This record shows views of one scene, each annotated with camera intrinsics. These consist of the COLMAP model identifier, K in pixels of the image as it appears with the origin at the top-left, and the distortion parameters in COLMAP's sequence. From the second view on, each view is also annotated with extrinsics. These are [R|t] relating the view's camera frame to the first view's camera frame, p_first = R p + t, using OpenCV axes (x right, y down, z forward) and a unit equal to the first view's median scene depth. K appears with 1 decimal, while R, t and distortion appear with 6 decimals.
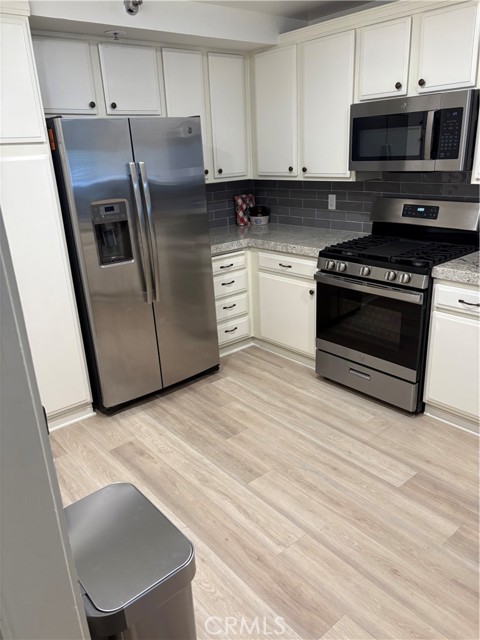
lens RADIAL K [[477.2, 0, 233.5], [0, 477.2, 315.3], [0, 0, 1]] dist [0.047834, -0.062314]
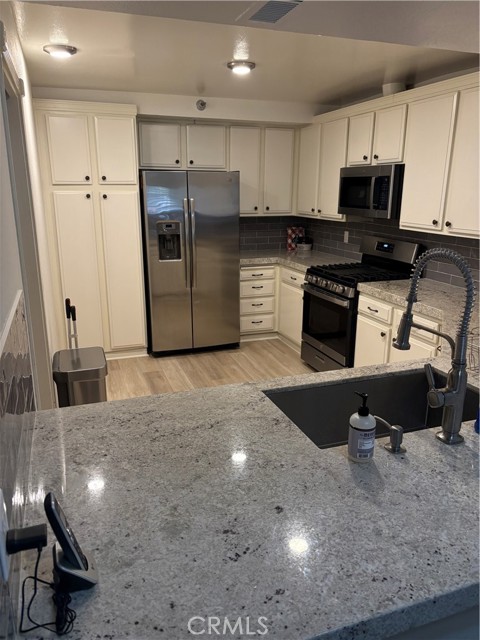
lens RADIAL K [[477.2, 0, 233.5], [0, 477.2, 315.3], [0, 0, 1]] dist [0.047834, -0.062314]
pose [[0.933577, 0.141792, -0.329133, 0.457181], [-0.163247, 0.985840, -0.038341, 0.090616], [0.319036, 0.089524, 0.943505, -0.379045]]
